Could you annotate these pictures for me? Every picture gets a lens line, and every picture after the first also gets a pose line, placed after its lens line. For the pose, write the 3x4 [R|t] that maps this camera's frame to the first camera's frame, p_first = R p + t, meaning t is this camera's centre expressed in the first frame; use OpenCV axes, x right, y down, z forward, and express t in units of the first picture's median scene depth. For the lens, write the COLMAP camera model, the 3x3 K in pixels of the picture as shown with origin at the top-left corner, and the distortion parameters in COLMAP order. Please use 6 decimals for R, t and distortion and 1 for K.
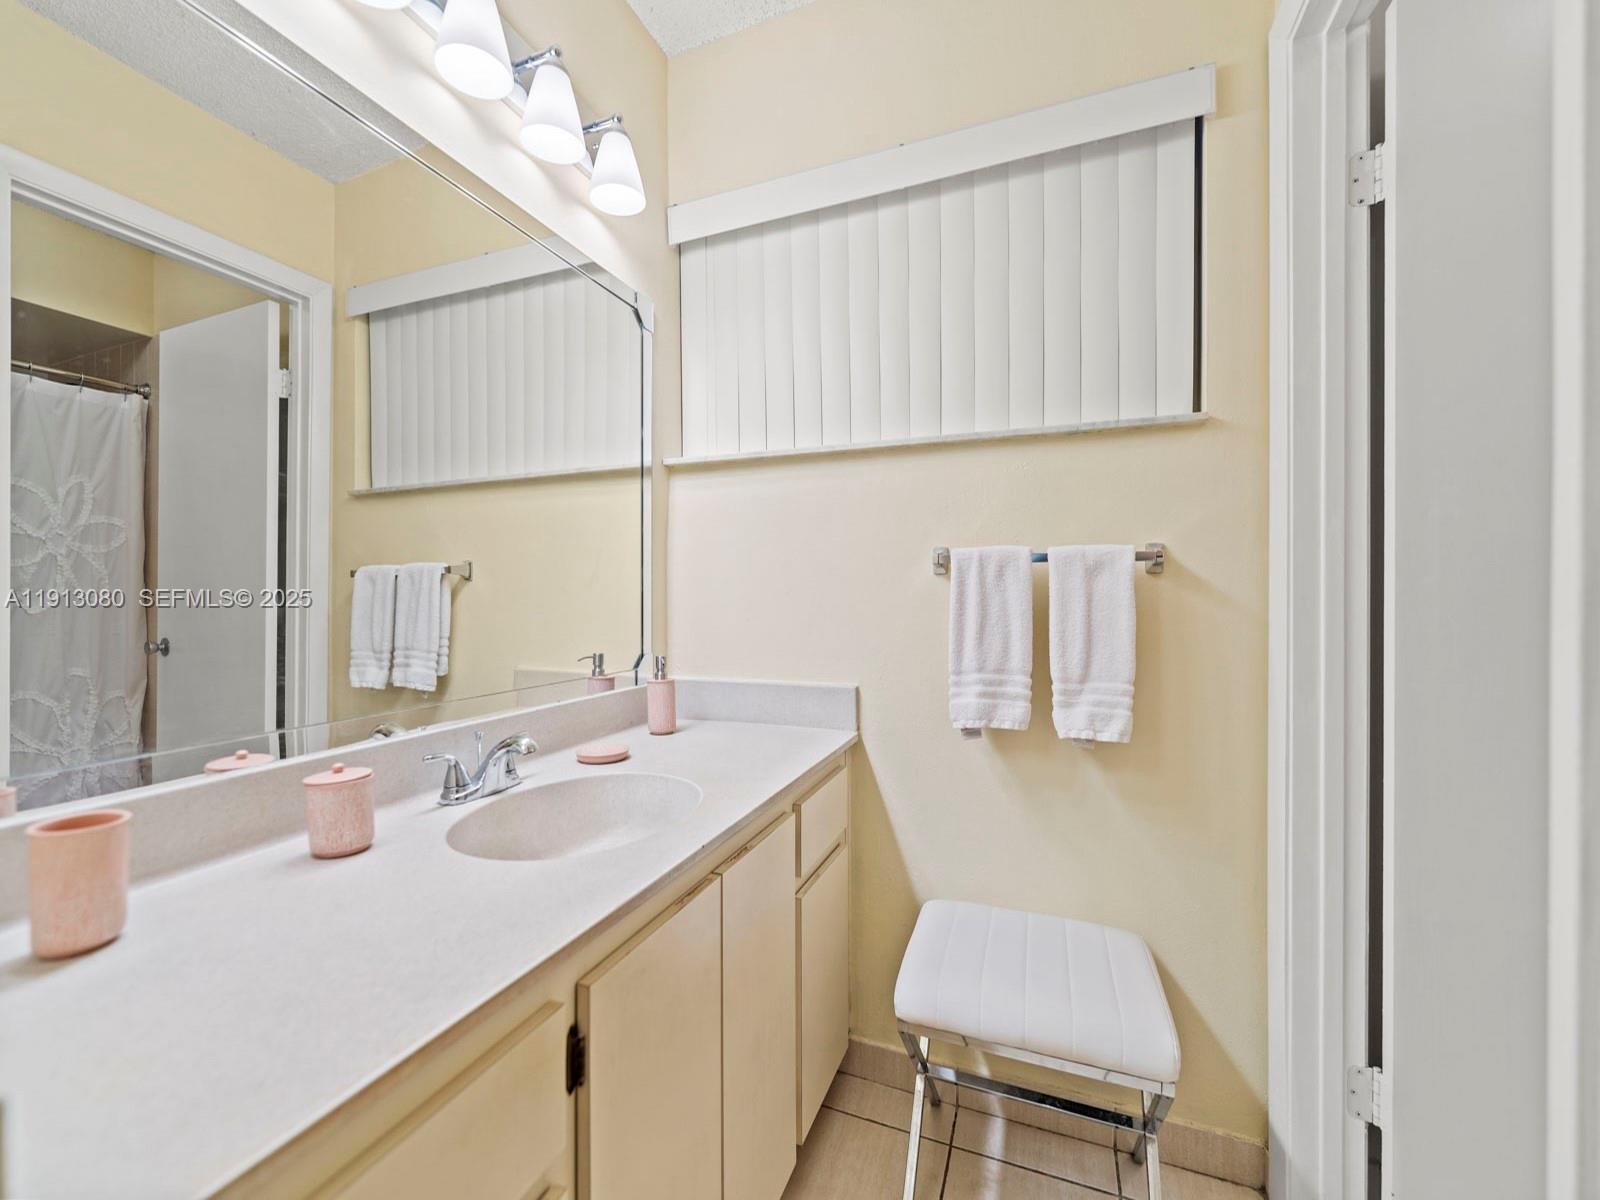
lens RADIAL K [[651.0, 0, 792.8], [0, 651.0, 598.3], [0, 0, 1]] dist [0.000828, -0.001537]
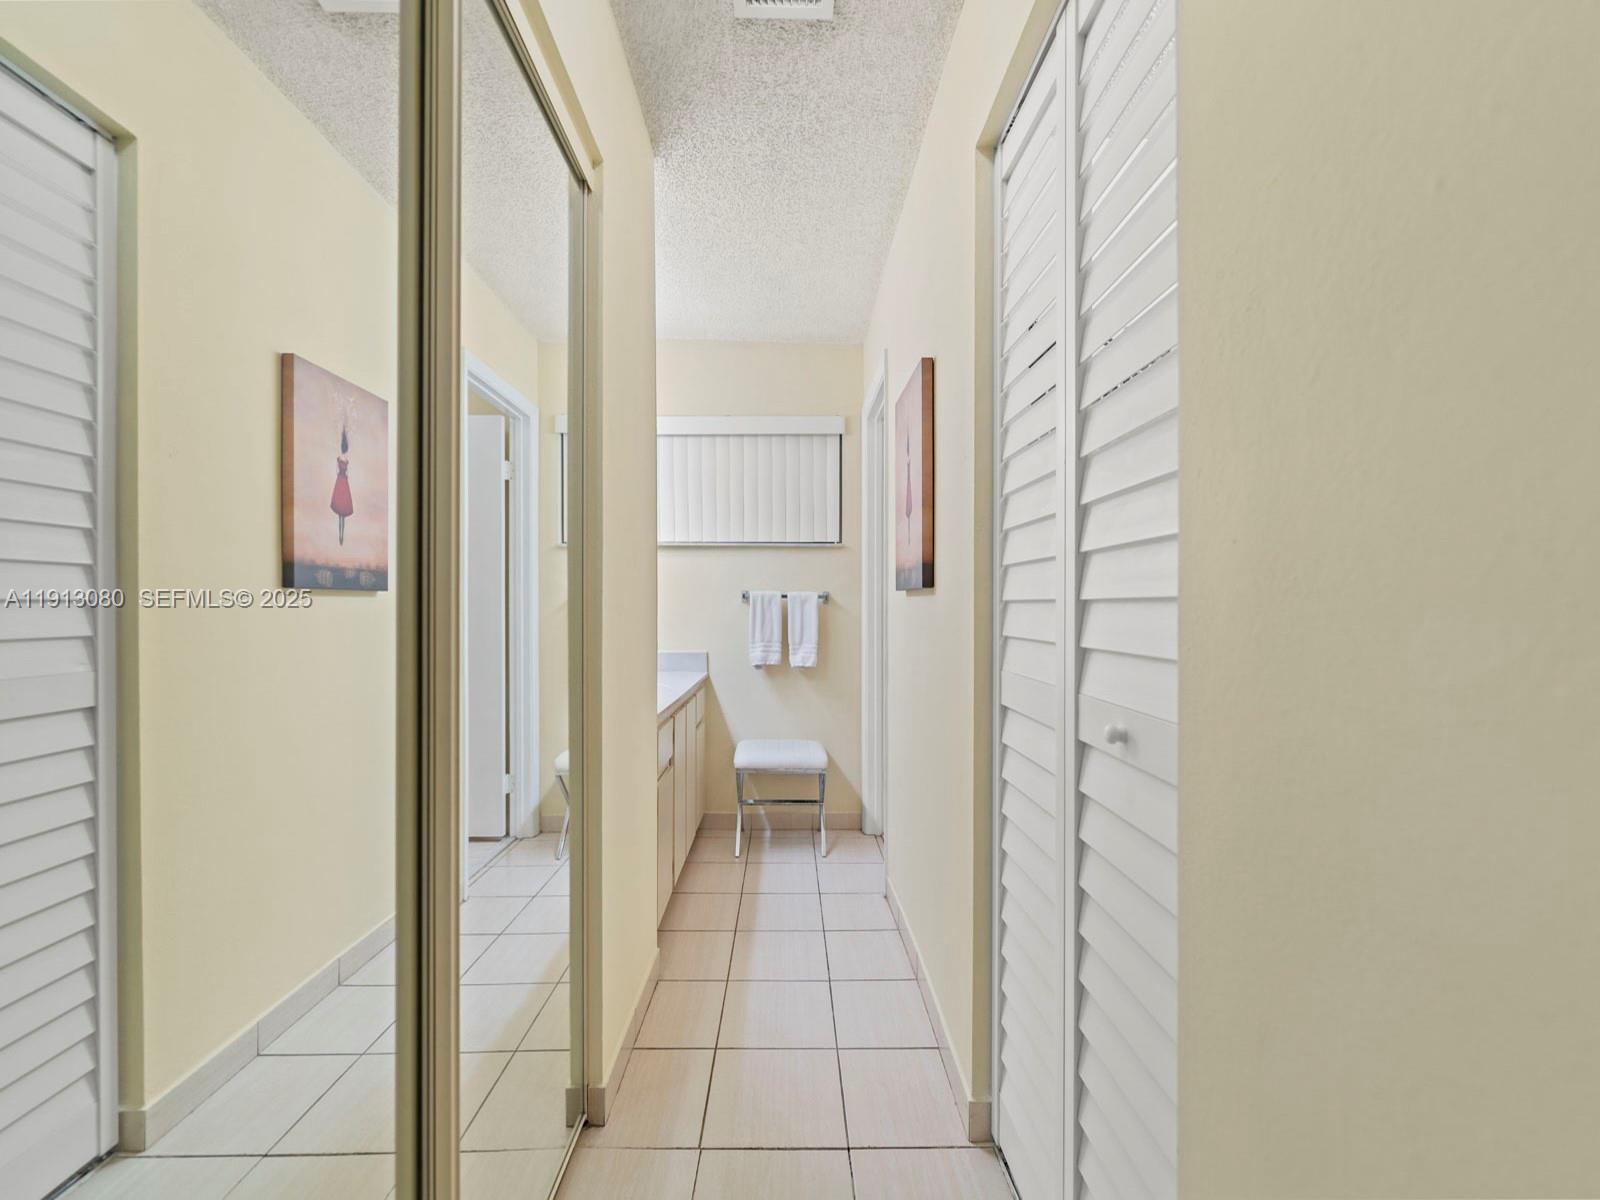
lens RADIAL K [[651.0, 0, 797.2], [0, 651.0, 615.0], [0, 0, 1]] dist [0.000828, -0.001537]
pose [[0.925281, -0.000535, 0.379281, -0.533558], [0.001105, 0.999999, -0.001285, 0.012934], [-0.379280, 0.001609, 0.925281, -1.357321]]
